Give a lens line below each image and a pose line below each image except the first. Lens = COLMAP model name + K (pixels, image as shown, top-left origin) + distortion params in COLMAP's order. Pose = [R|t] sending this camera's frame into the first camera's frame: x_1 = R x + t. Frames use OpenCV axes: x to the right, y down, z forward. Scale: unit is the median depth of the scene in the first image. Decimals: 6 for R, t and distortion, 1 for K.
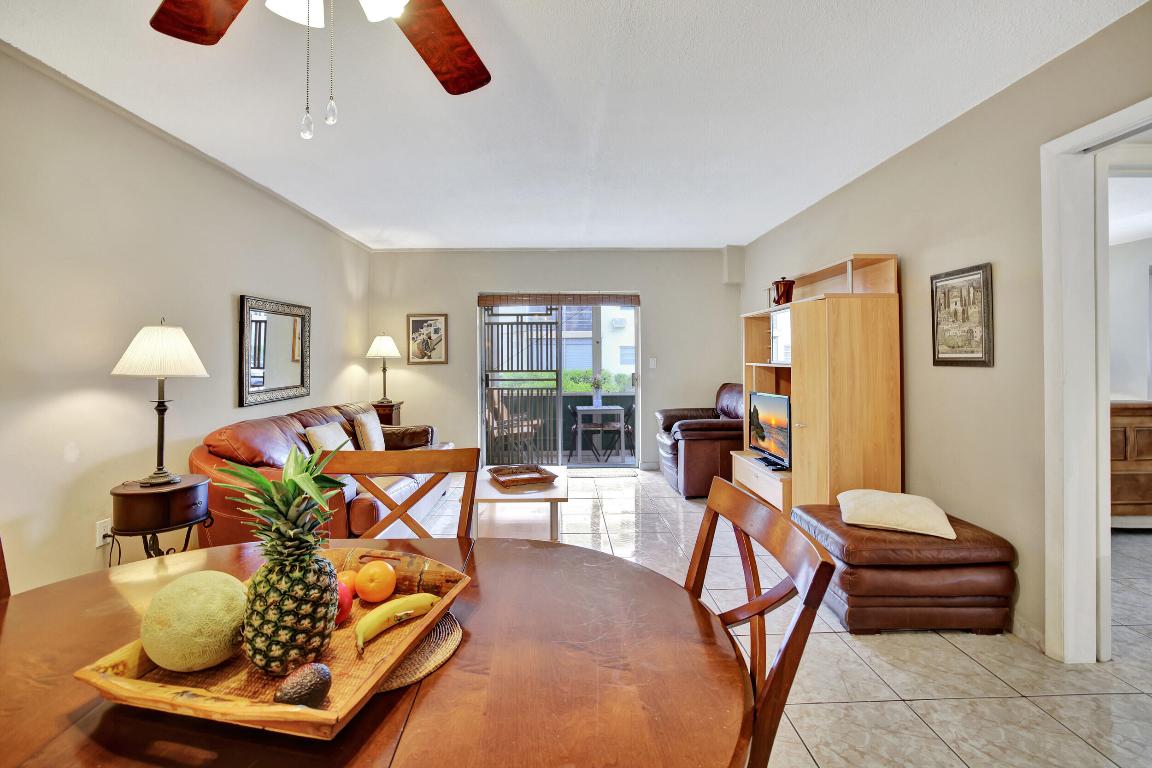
lens RADIAL K [[499.8, 0, 572.5], [0, 499.8, 355.0], [0, 0, 1]] dist [-0.019483, 0.000902]
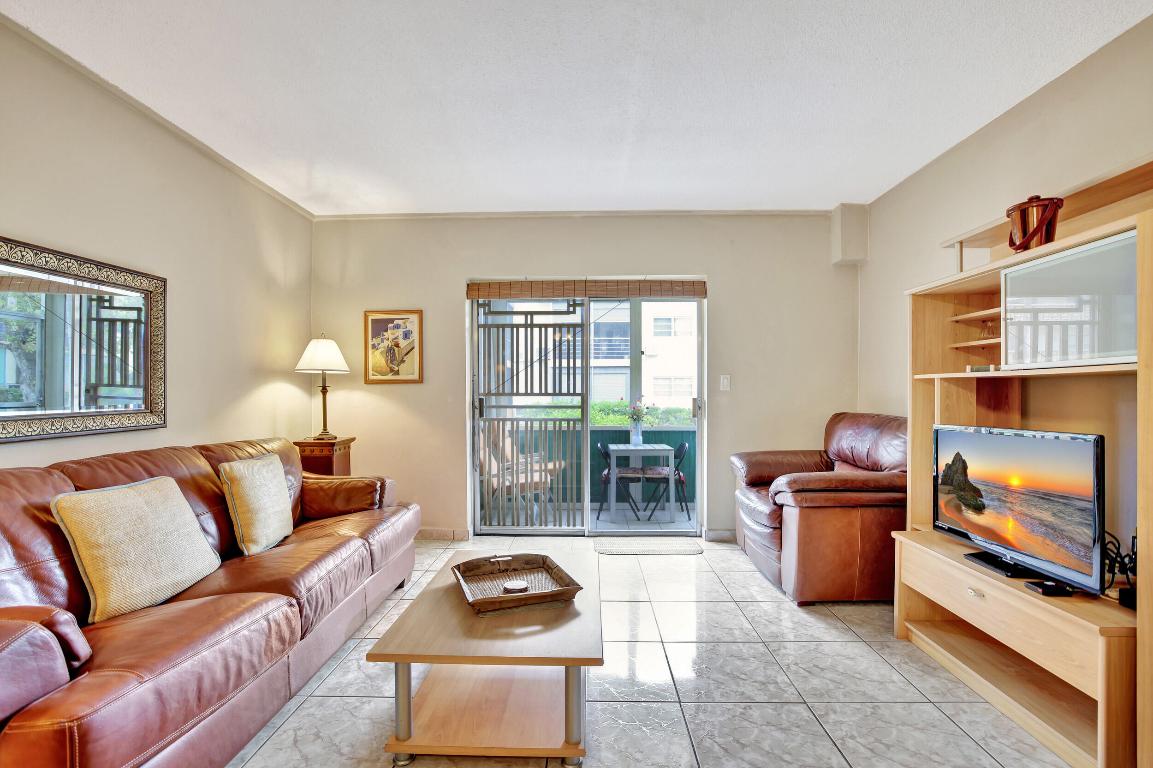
lens RADIAL K [[508.8, 0, 578.6], [0, 508.8, 394.4], [0, 0, 1]] dist [-0.043305, 0.018561]
pose [[0.999118, 0.003256, -0.041871, -0.007603], [-0.002786, 0.999933, 0.011258, 0.025500], [0.041905, -0.011131, 0.999060, 0.318888]]
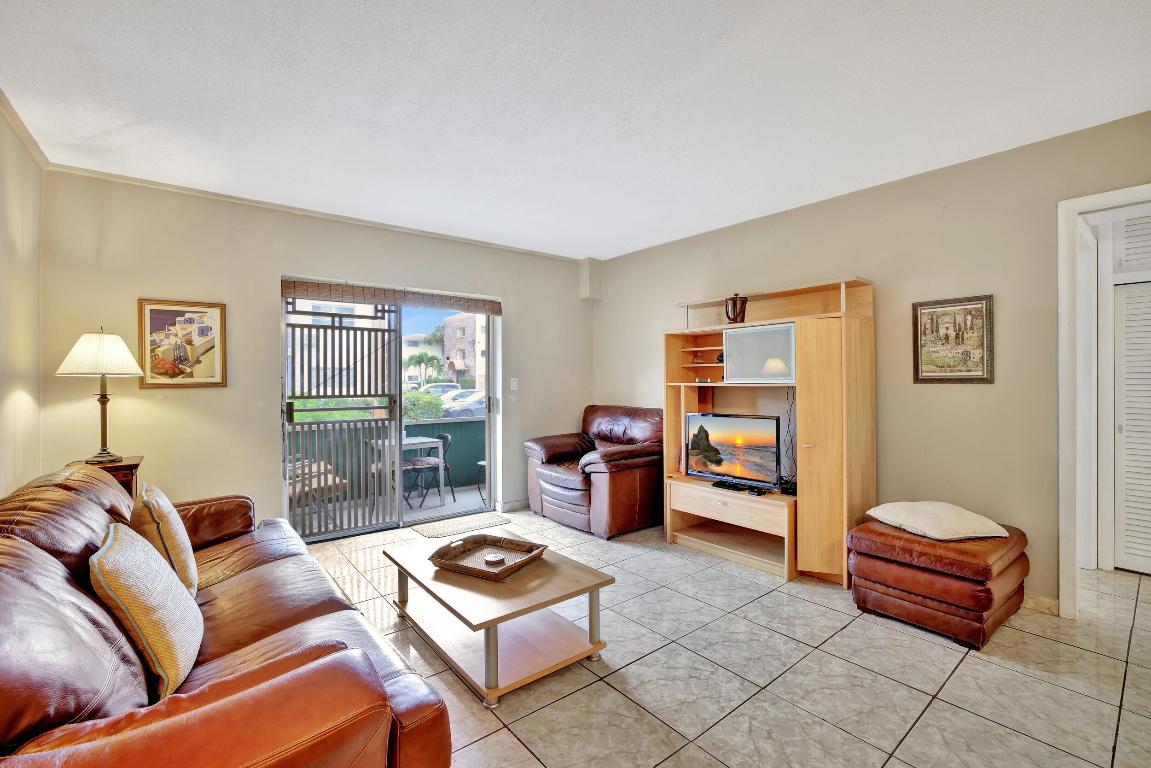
lens RADIAL K [[492.5, 0, 563.4], [0, 492.5, 378.9], [0, 0, 1]] dist [-0.022541, 0.000381]
pose [[0.802220, 0.001881, 0.597025, -0.276888], [-0.003175, 0.999994, 0.001115, 0.006275], [-0.597019, -0.002790, 0.802222, 0.288871]]
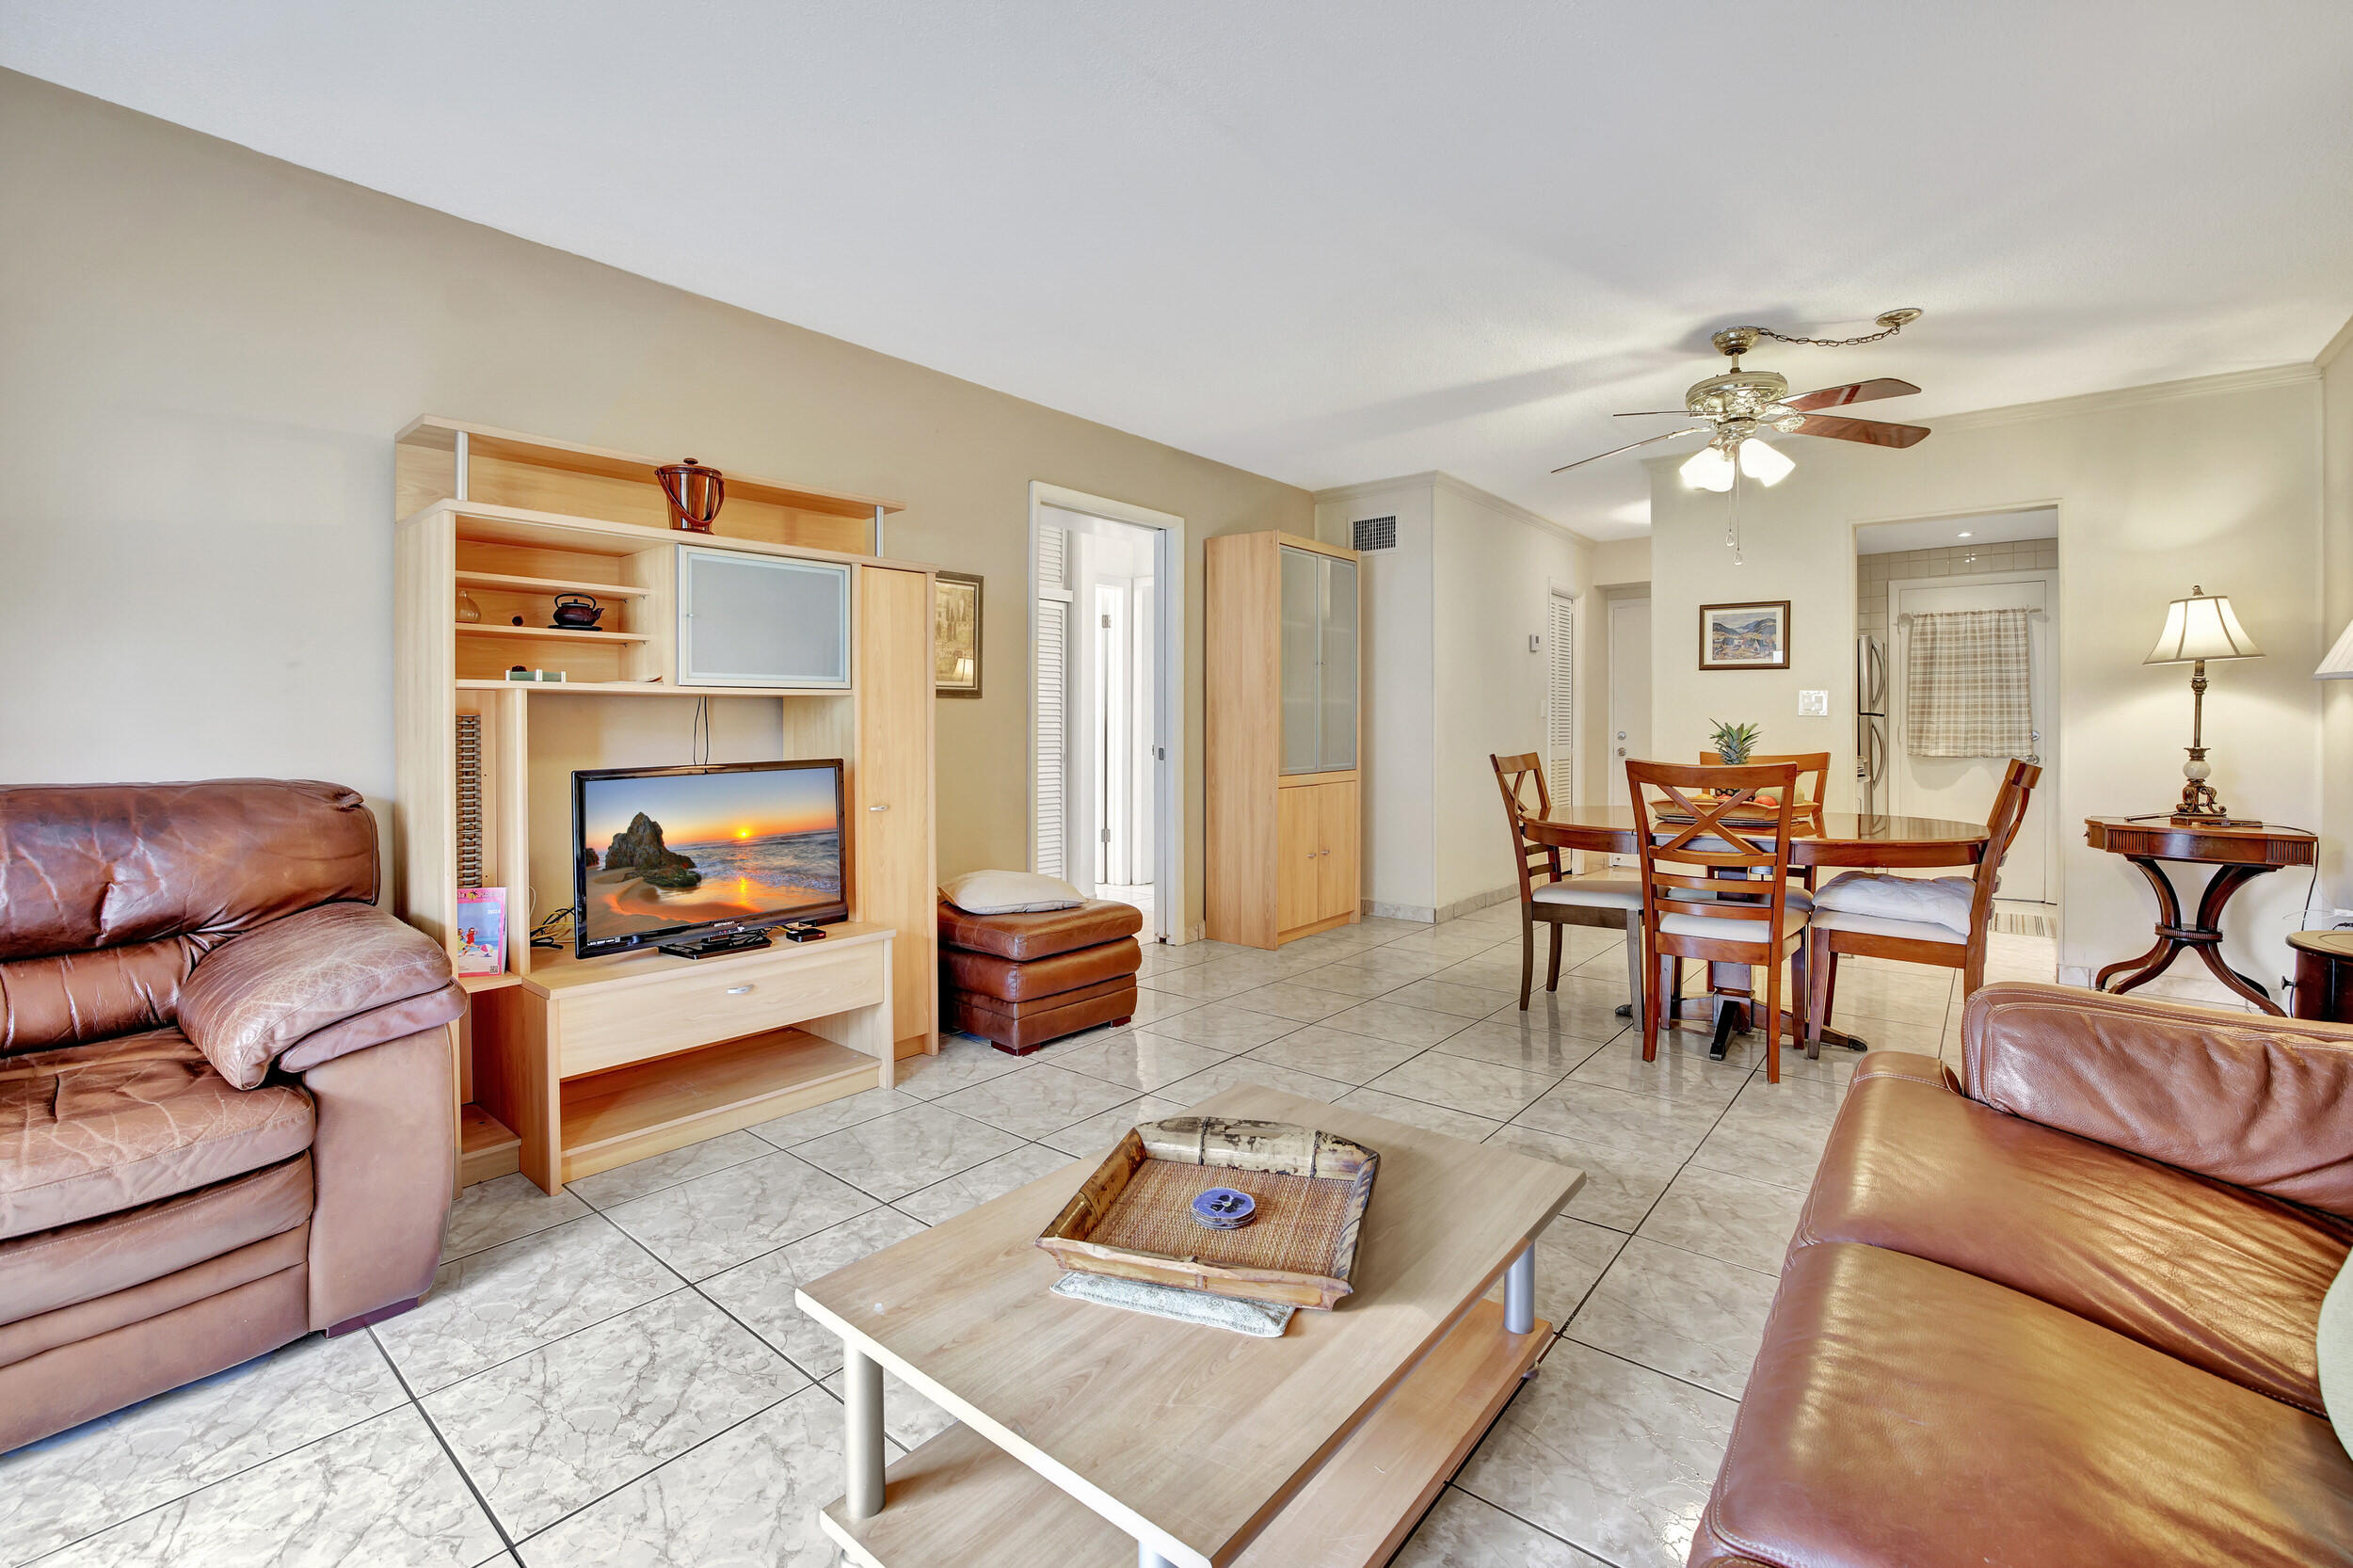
lens RADIAL K [[1020.9, 0, 1169.4], [0, 1020.9, 724.8], [0, 0, 1]] dist [-0.019483, 0.000902]
pose [[-0.752588, 0.002466, 0.658487, -0.239391], [-0.001734, 0.999982, -0.005726, 0.033509], [-0.658489, -0.005451, -0.752570, 0.892343]]
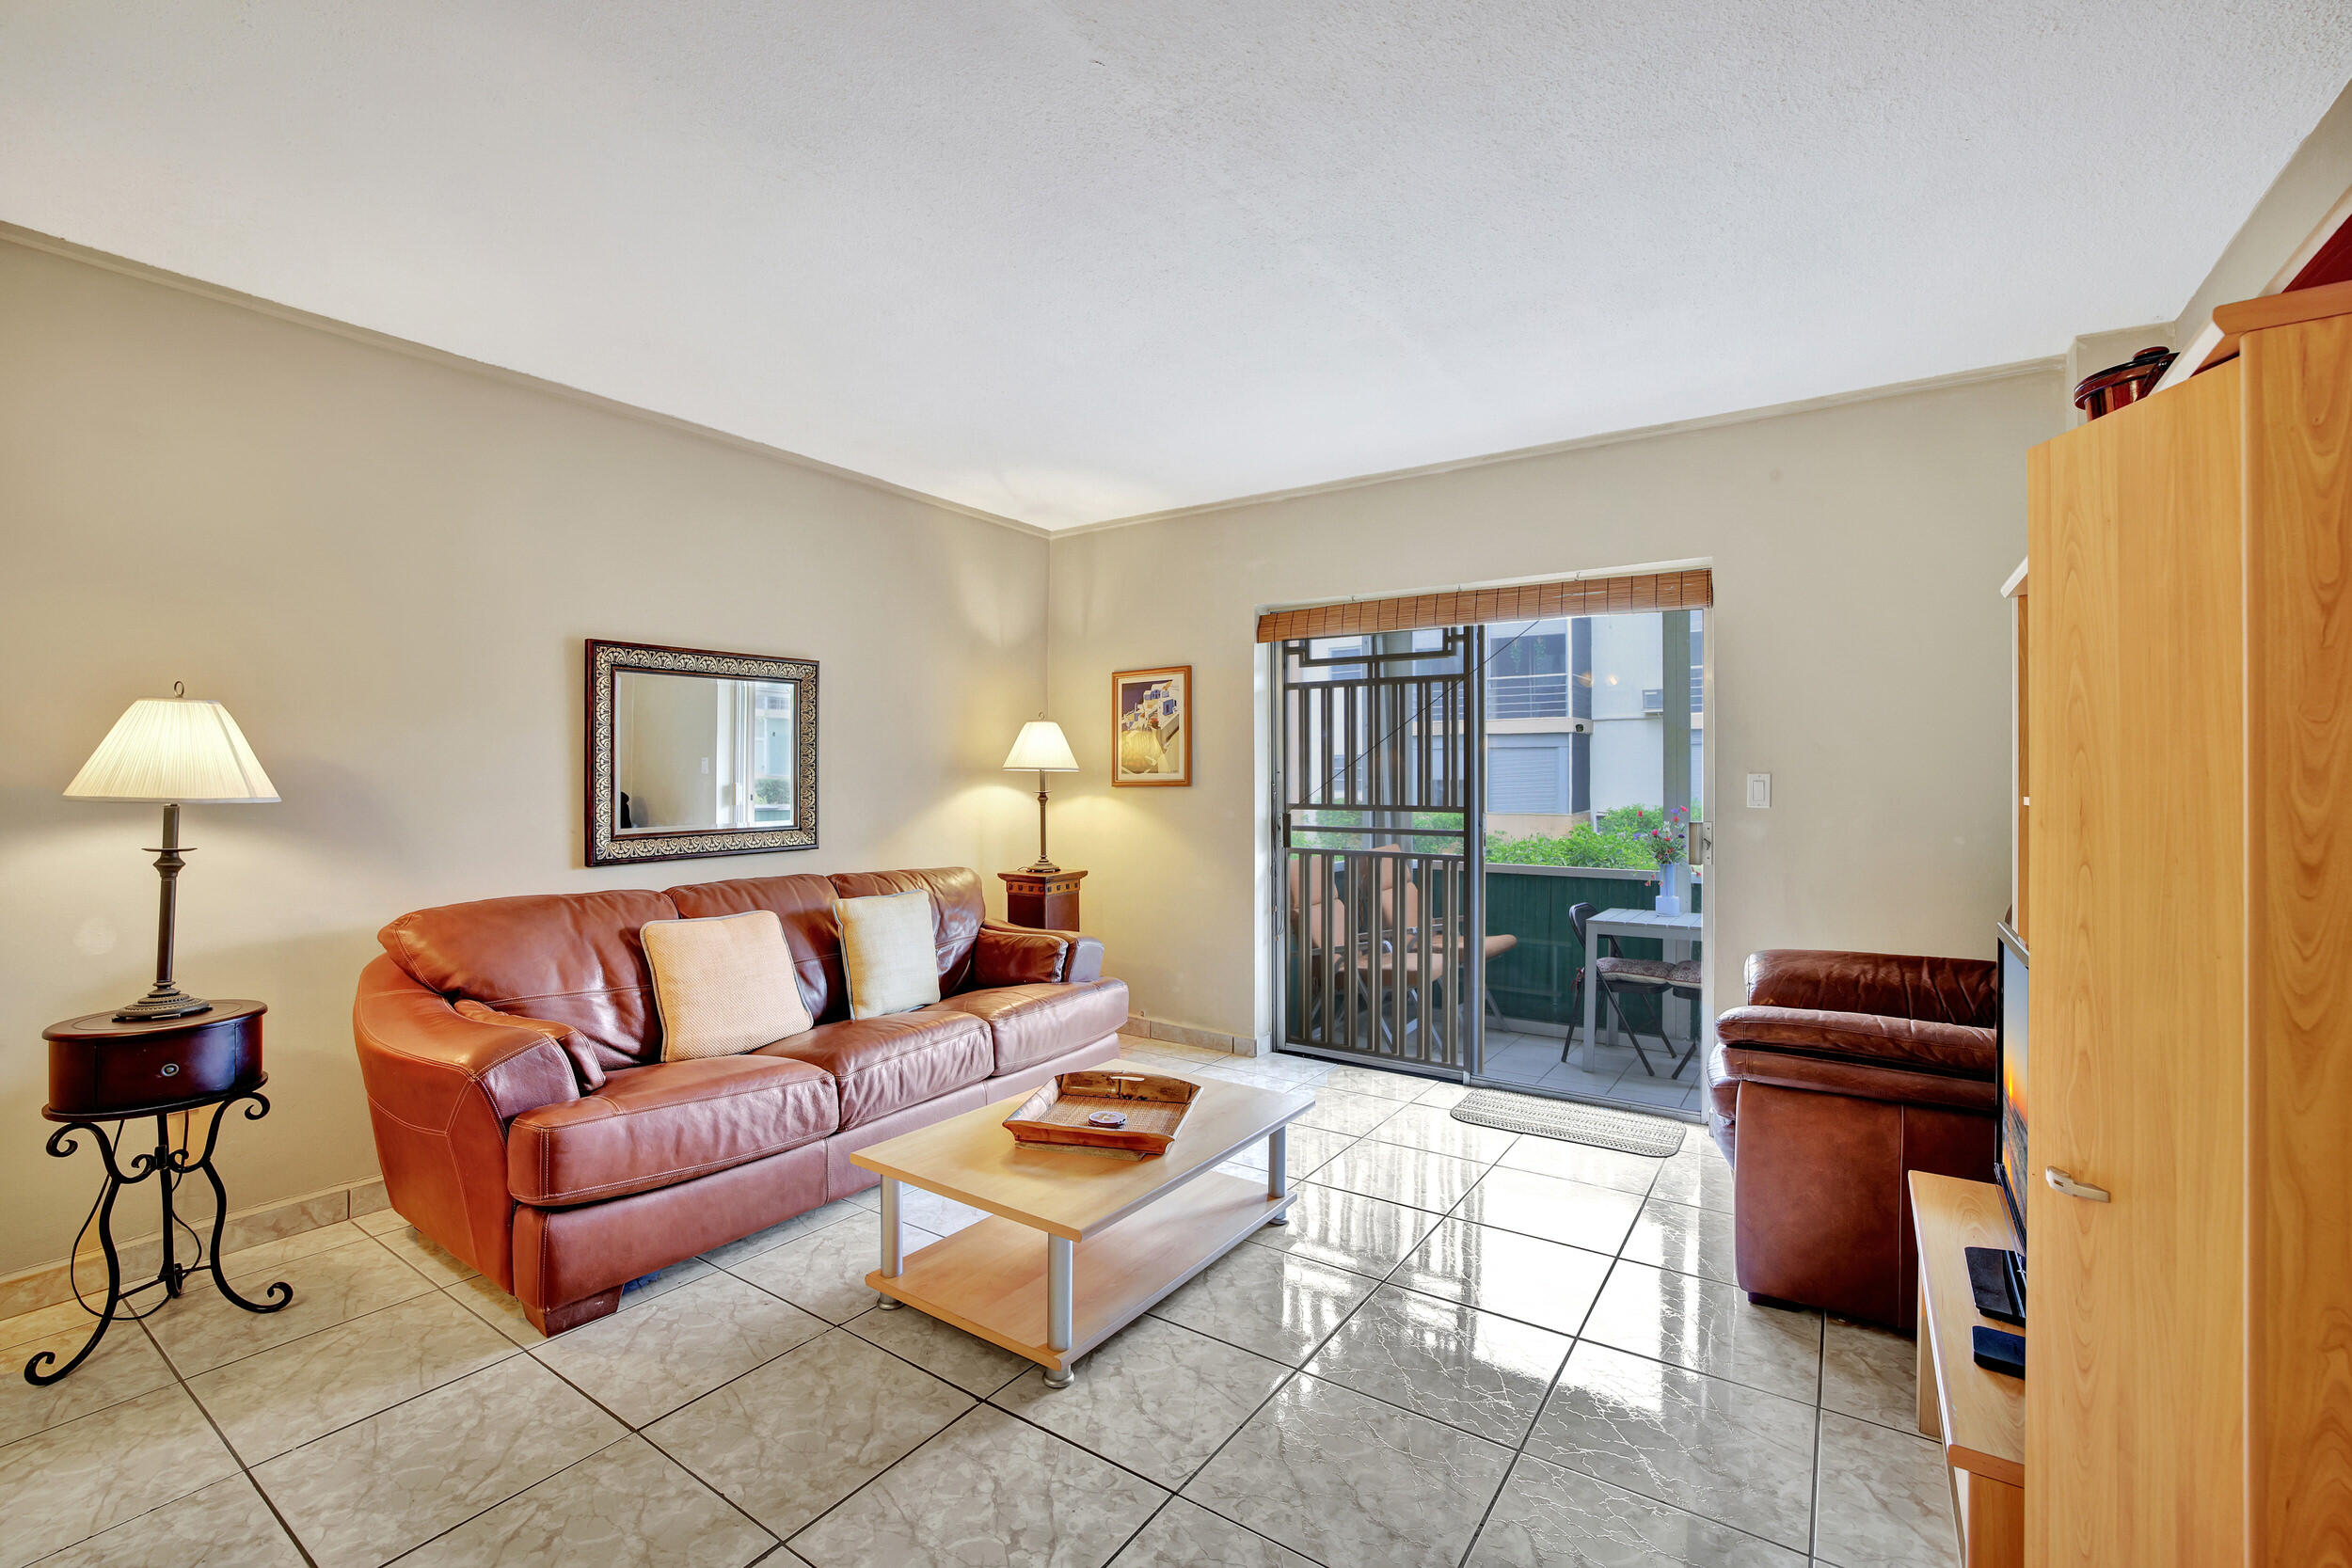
lens RADIAL K [[1009.2, 0, 1173.2], [0, 1009.2, 774.9], [0, 0, 1]] dist [-0.024034, 0.000371]
pose [[0.815449, 0.005731, -0.578800, 0.225422], [-0.002694, 0.999978, 0.006105, 0.003668], [0.578822, -0.003419, 0.815447, 0.311619]]
